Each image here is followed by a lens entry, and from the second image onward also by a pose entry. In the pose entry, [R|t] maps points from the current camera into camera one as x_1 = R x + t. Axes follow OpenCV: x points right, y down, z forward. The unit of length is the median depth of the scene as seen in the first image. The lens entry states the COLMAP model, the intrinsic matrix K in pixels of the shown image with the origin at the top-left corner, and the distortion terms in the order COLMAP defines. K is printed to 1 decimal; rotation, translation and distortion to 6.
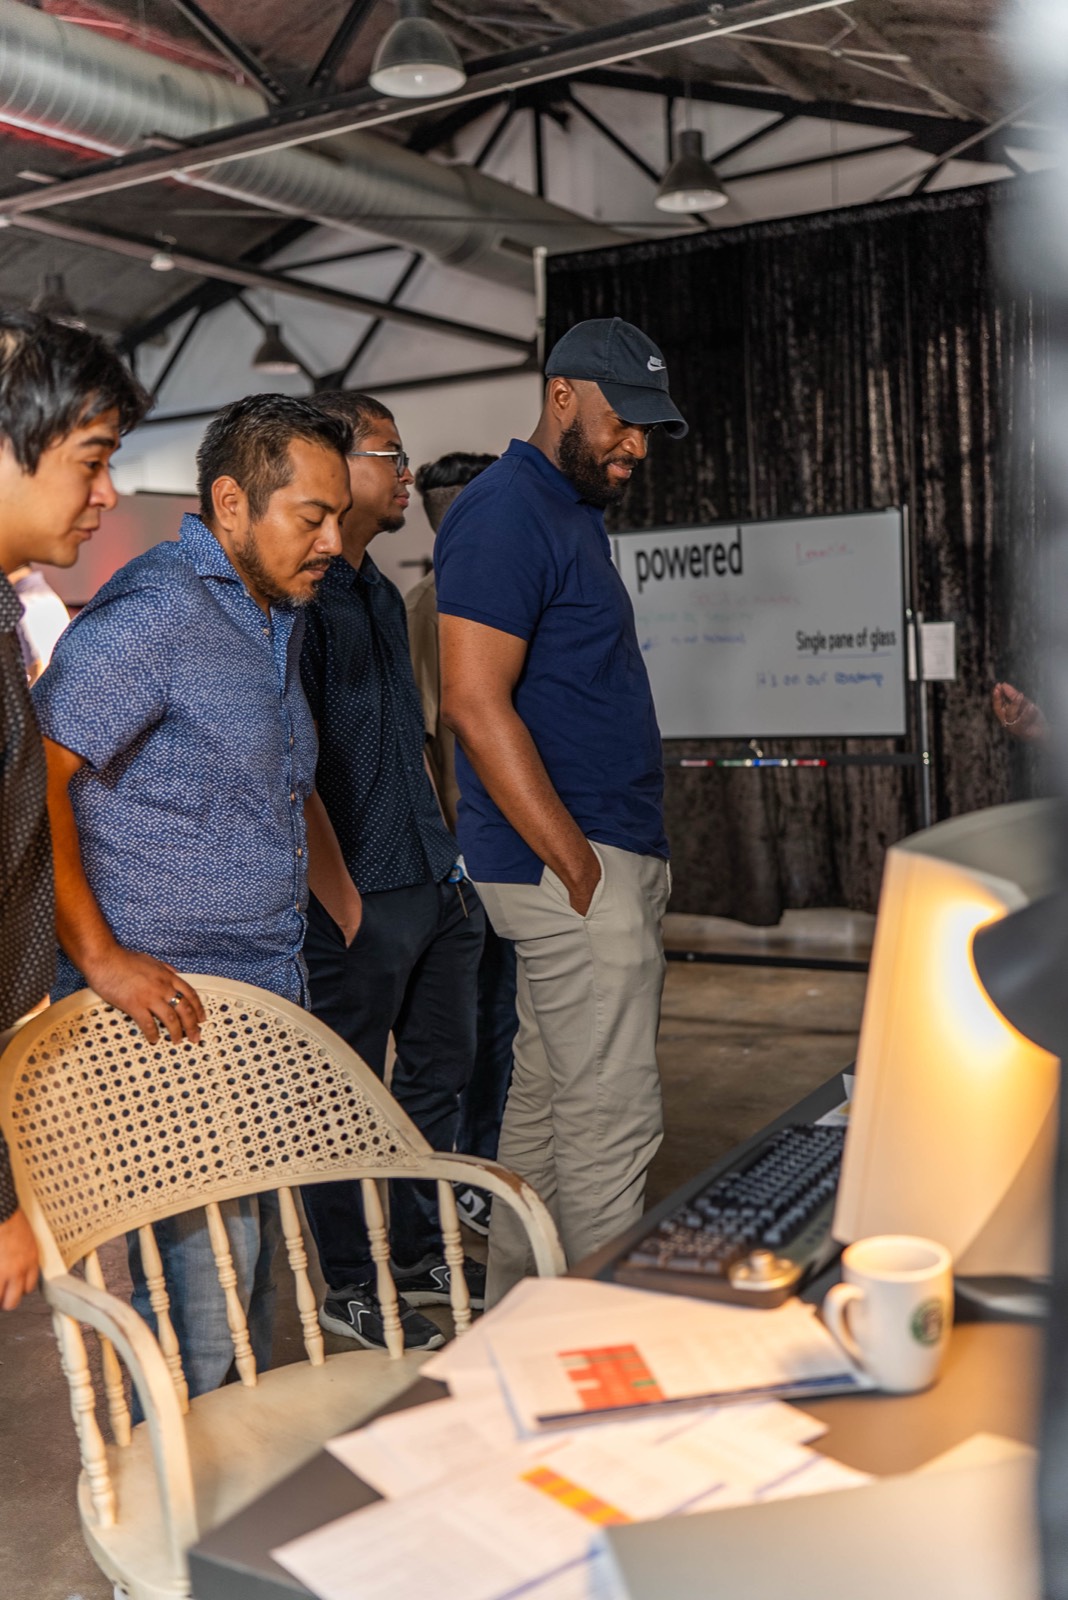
lens RADIAL K [[1490.8, 0, 548.6], [0, 1490.8, 816.1], [0, 0, 1]] dist [0.011961, 0.000000]
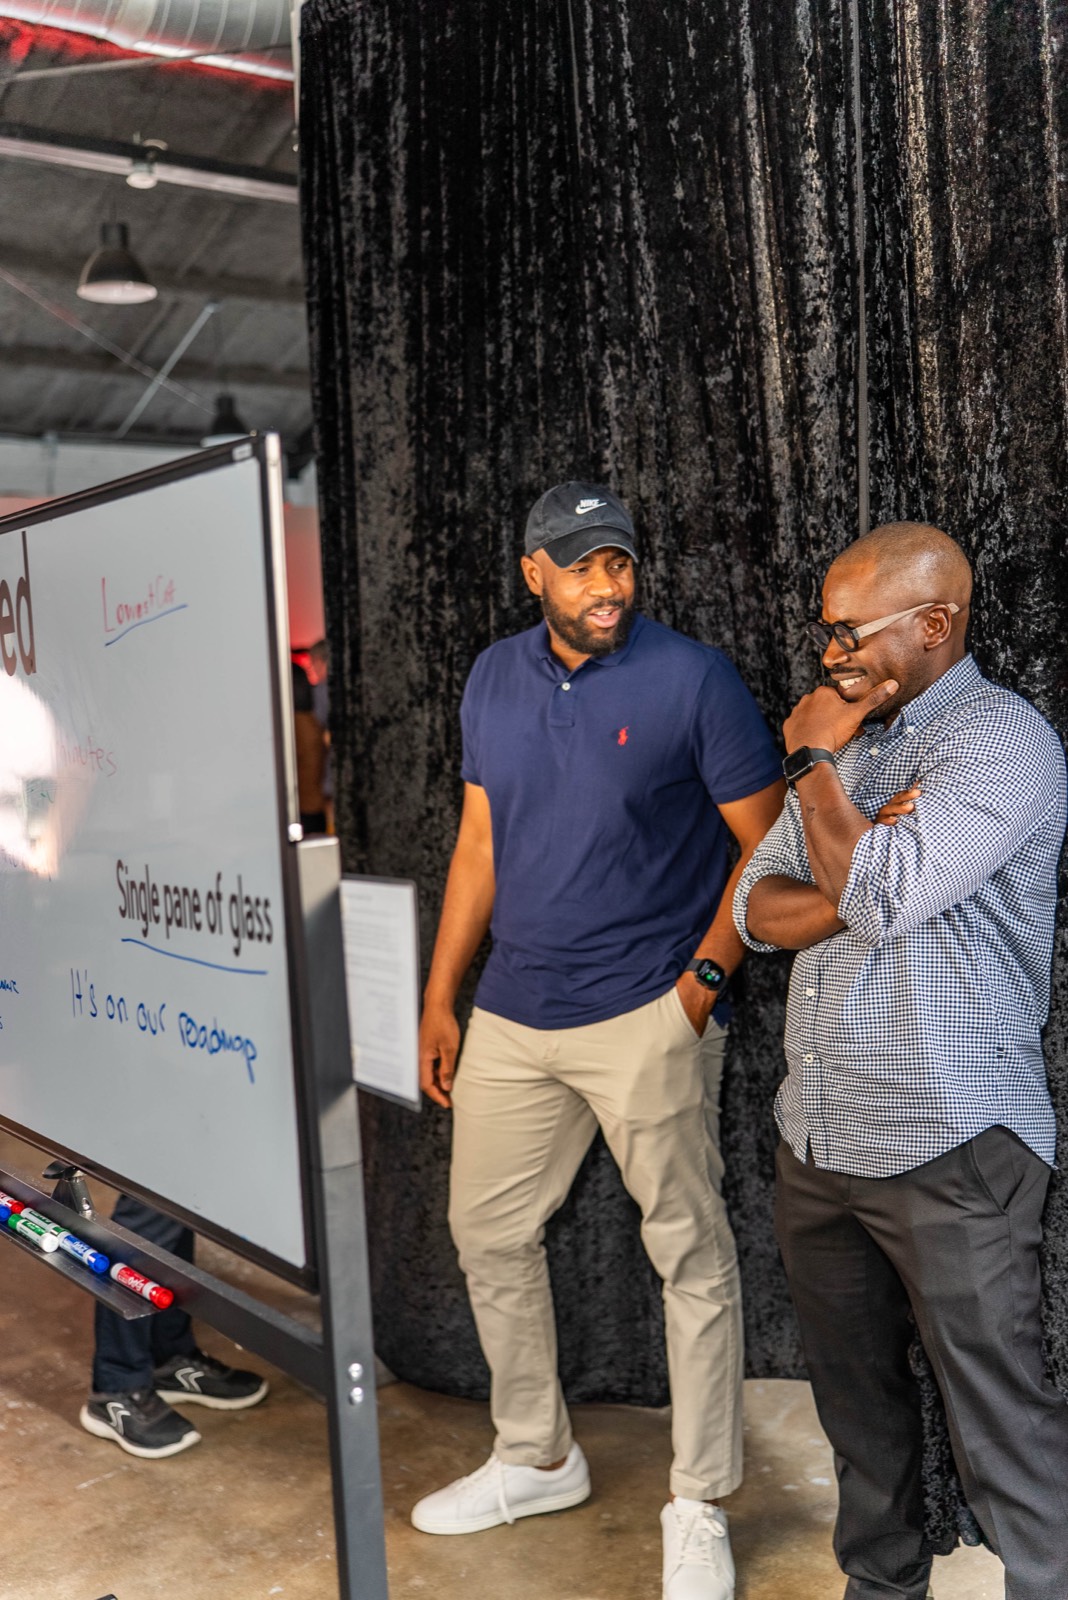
lens RADIAL K [[1620.9, 0, 527.2], [0, 1620.9, 796.4], [0, 0, 1]] dist [0.009849, 0.000000]
pose [[0.933243, 0.028091, -0.358146, 0.368785], [-0.040290, 0.998833, -0.026643, -0.131451], [0.356980, 0.039294, 0.933285, 0.712744]]
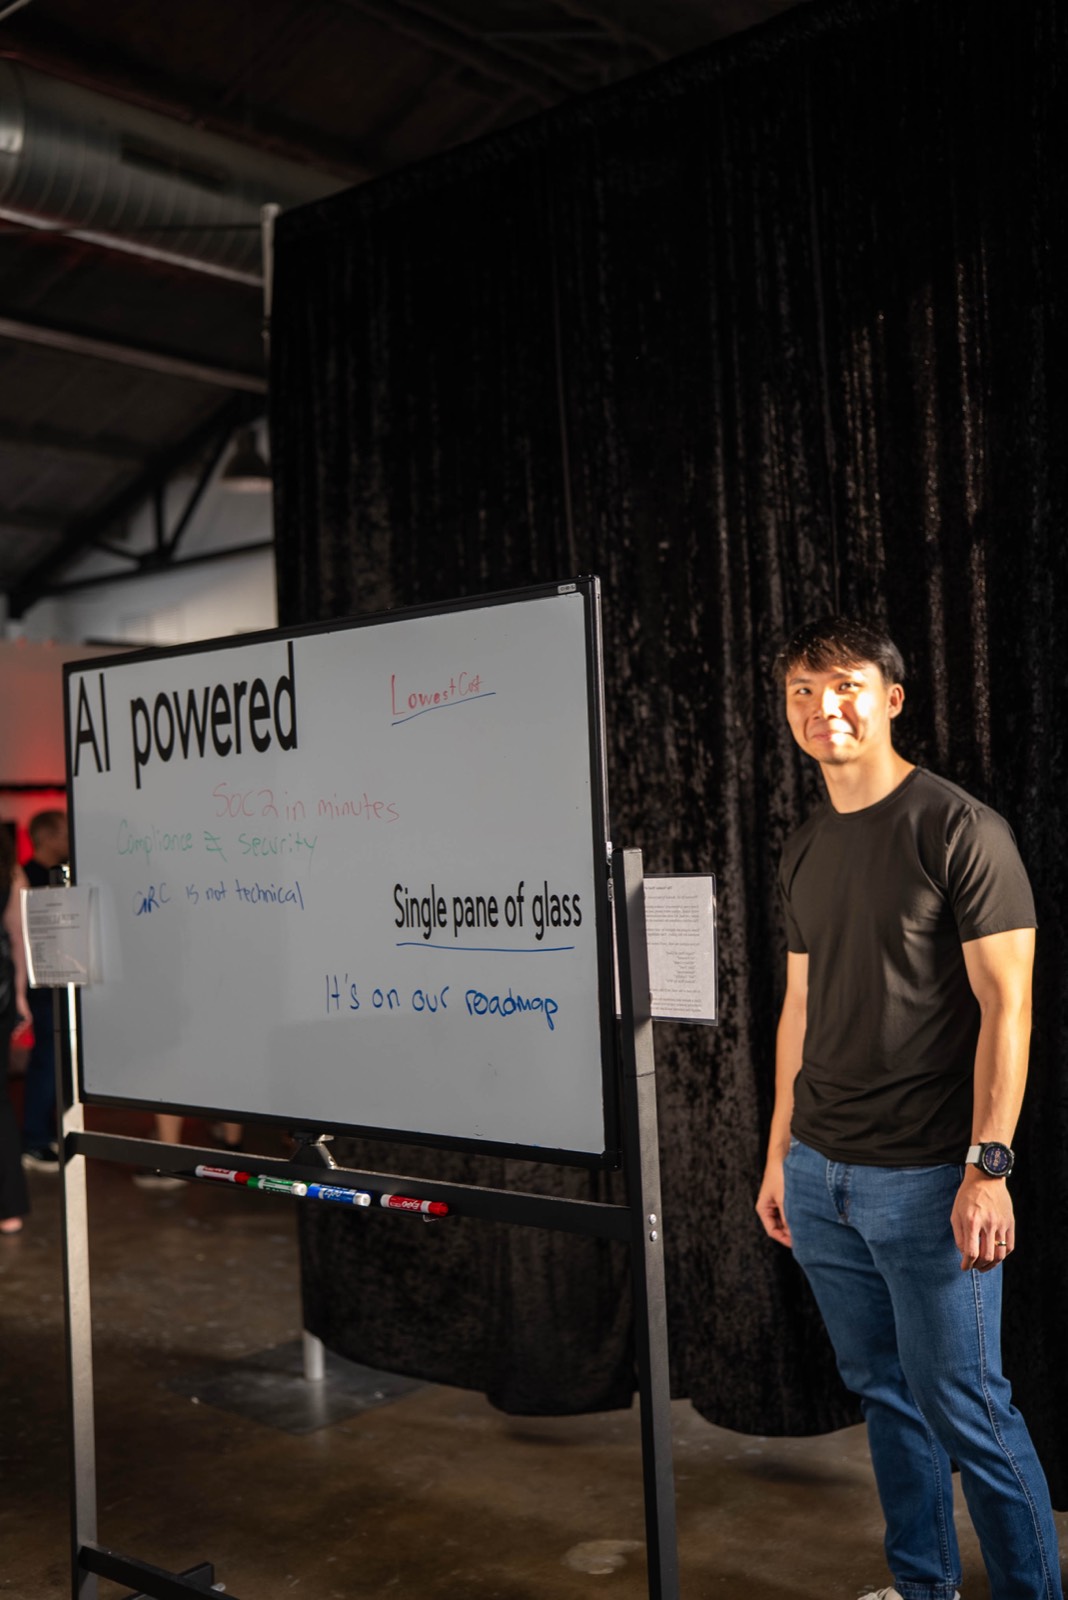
lens RADIAL K [[1620.9, 0, 567.1], [0, 1620.9, 814.1], [0, 0, 1]] dist [0.009849, 0.000000]
pose [[0.988657, 0.008318, -0.149961, 0.282632], [-0.026152, 0.992746, -0.117355, -0.091104], [0.147897, 0.119945, 0.981702, 0.558111]]
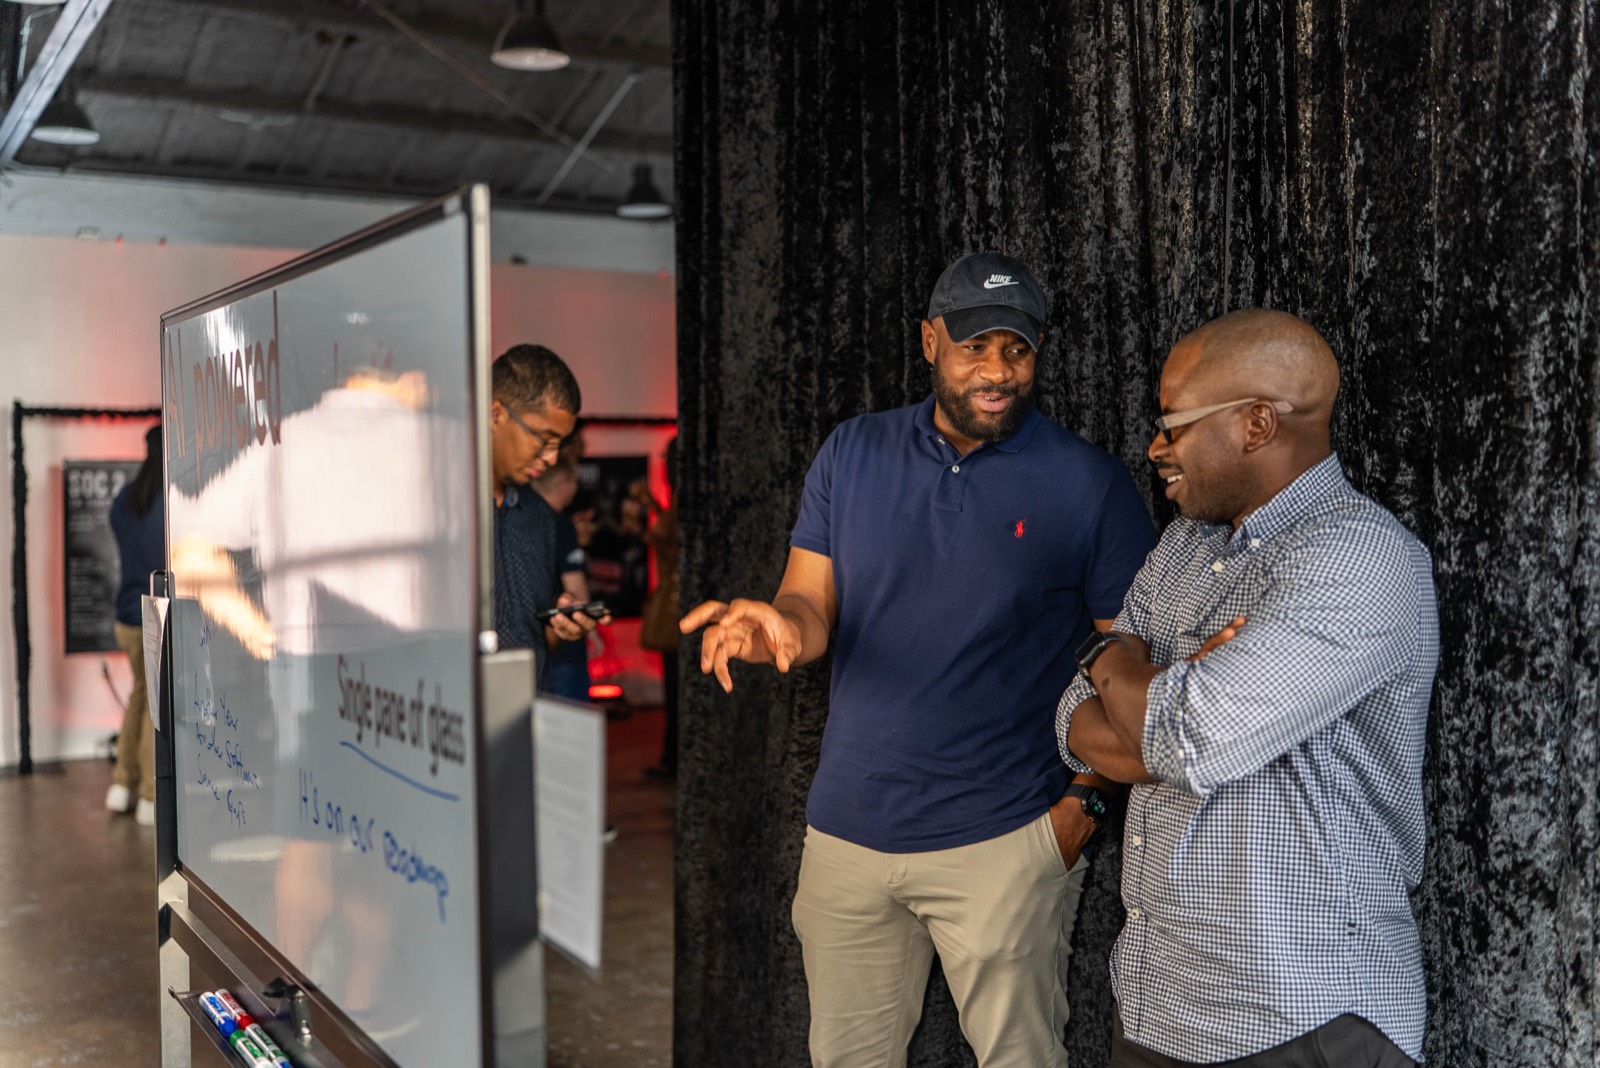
lens RADIAL K [[1620.9, 0, 780.1], [0, 1620.9, 513.0], [0, 0, 1]] dist [0.009849, 0.000000]
pose [[0.885736, 0.053920, -0.461047, 0.381554], [-0.088918, 0.994546, -0.054511, -0.140973], [0.455593, 0.089278, 0.885700, 0.762761]]
